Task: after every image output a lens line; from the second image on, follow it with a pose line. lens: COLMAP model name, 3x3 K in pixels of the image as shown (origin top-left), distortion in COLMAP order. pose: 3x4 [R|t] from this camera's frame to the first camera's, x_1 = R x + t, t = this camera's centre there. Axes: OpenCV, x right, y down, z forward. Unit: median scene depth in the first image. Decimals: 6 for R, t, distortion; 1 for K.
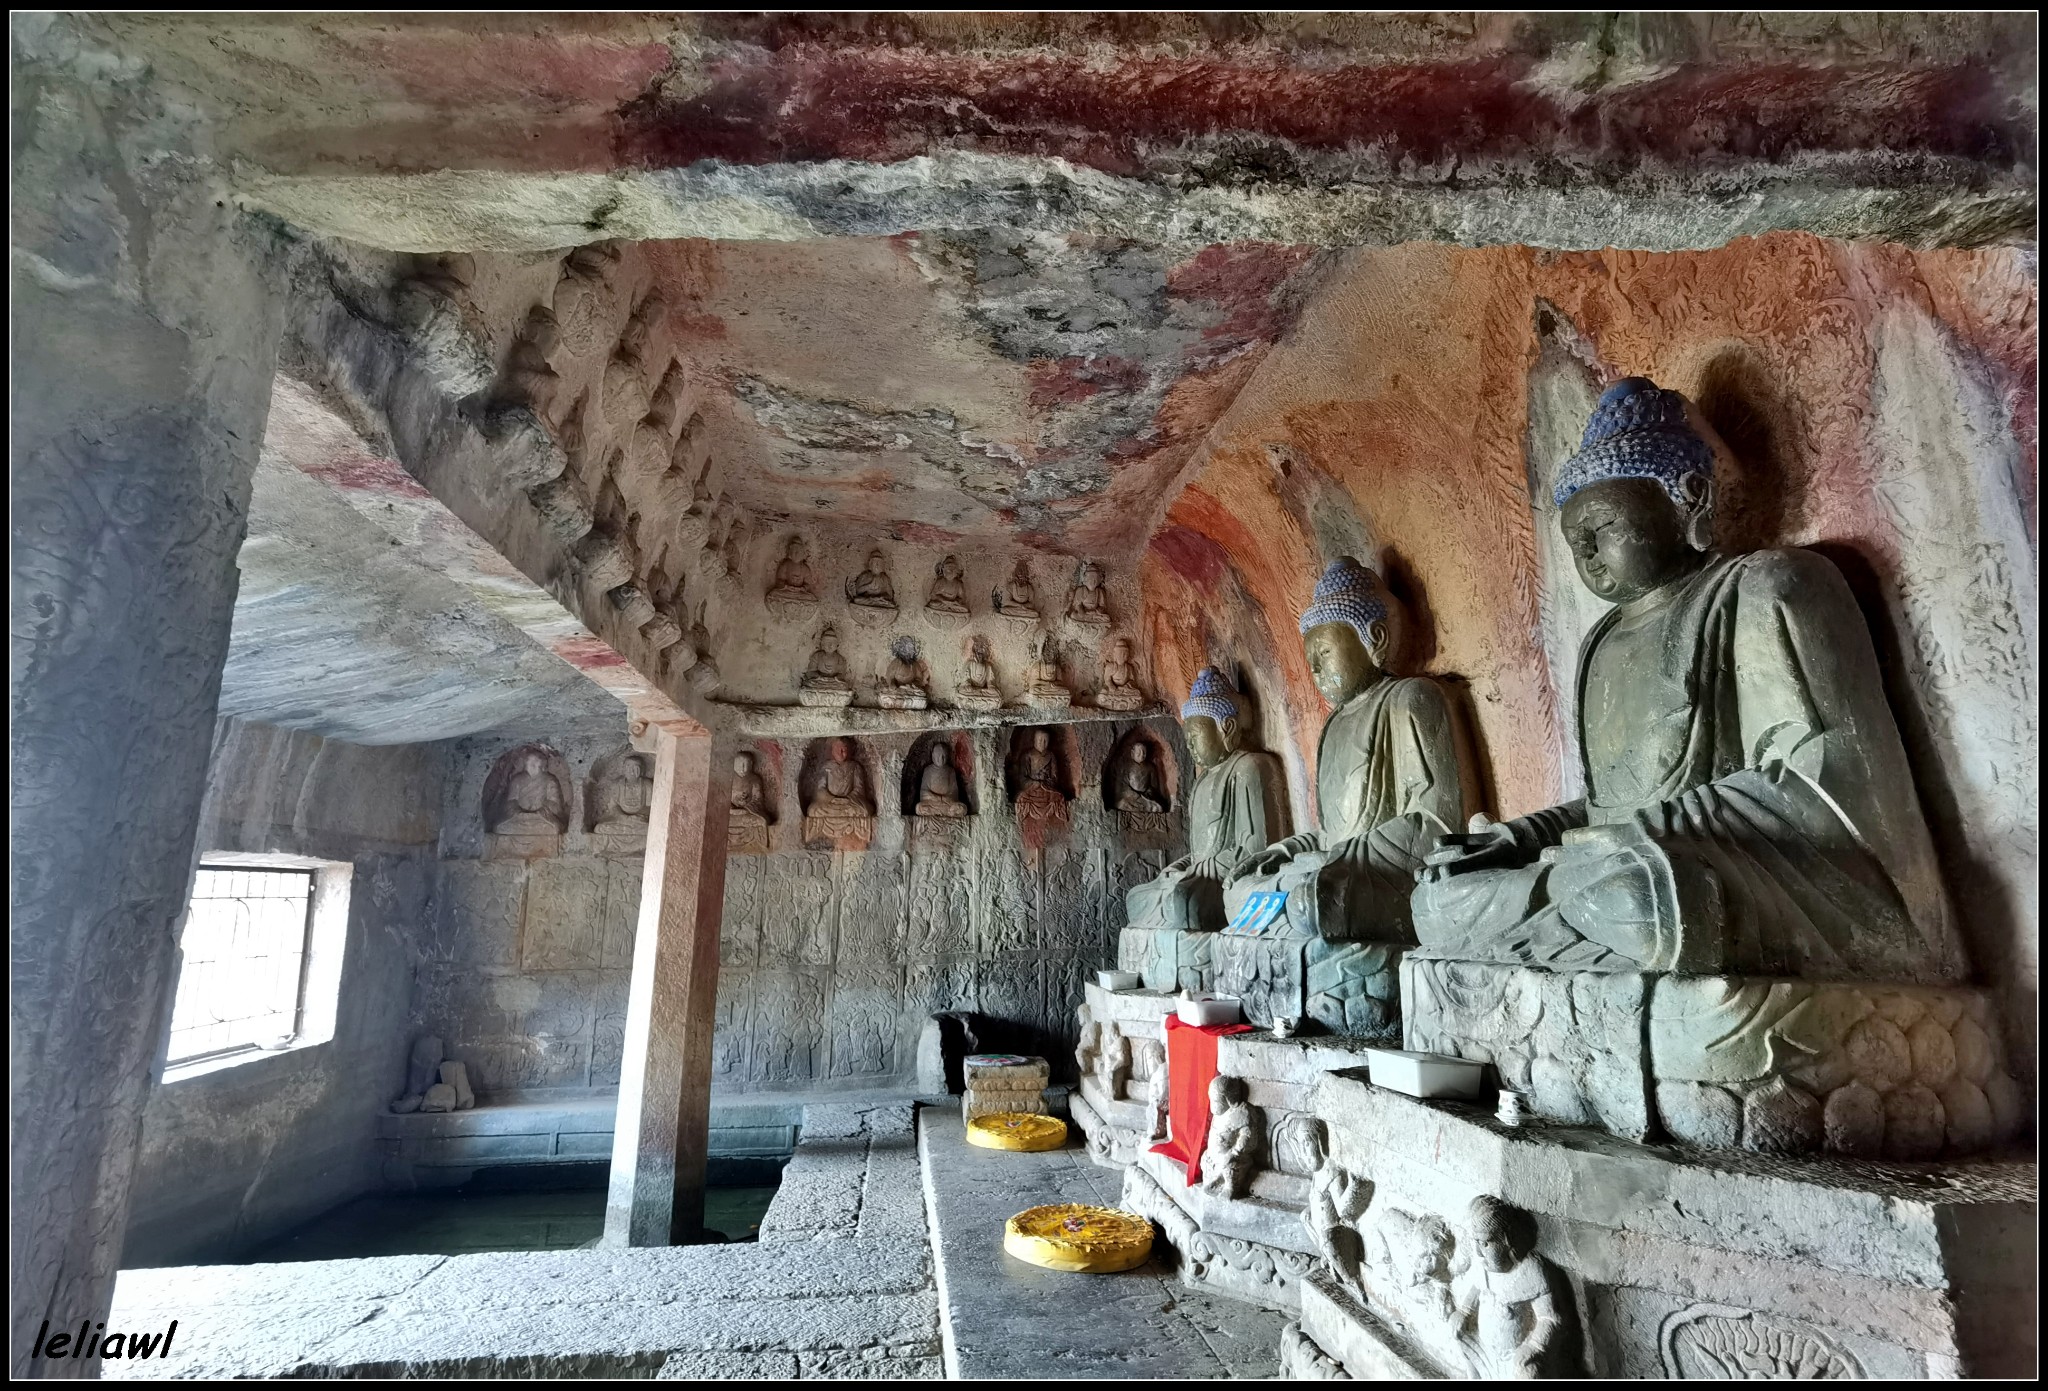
lens RADIAL K [[1033.3, 0, 1062.4], [0, 1033.3, 641.3], [0, 0, 1]] dist [0.085675, -0.056896]
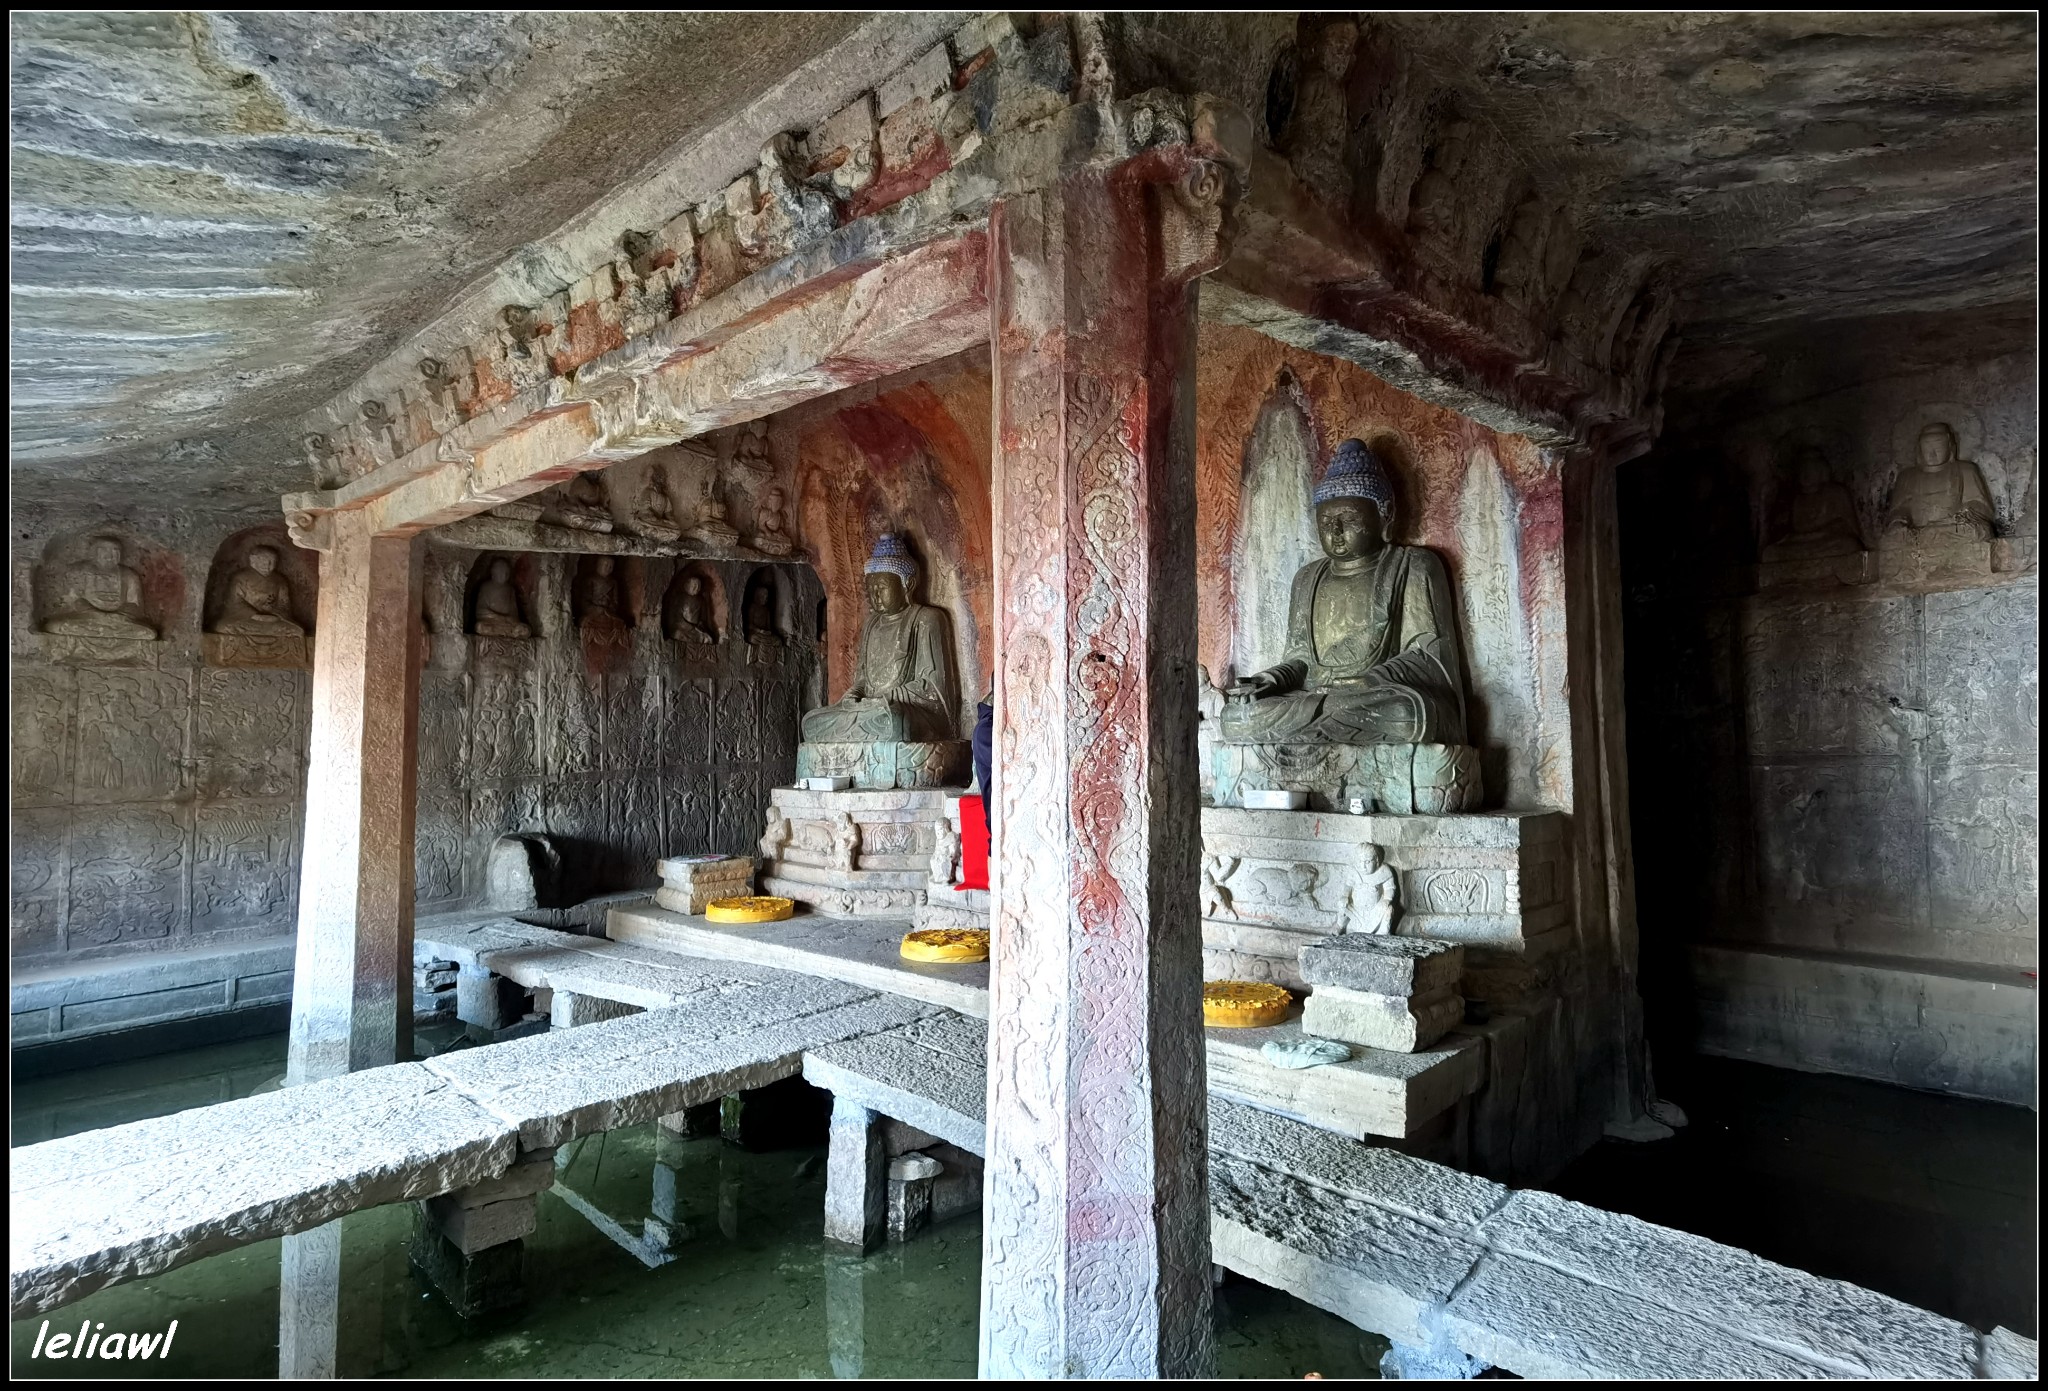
lens RADIAL K [[1033.3, 0, 1062.4], [0, 1033.3, 641.3], [0, 0, 1]] dist [0.085675, -0.056896]
pose [[0.736512, 0.052497, 0.674384, -0.469169], [-0.158305, 0.982674, 0.096394, 0.002278], [-0.657639, -0.177754, 0.732062, -0.028646]]
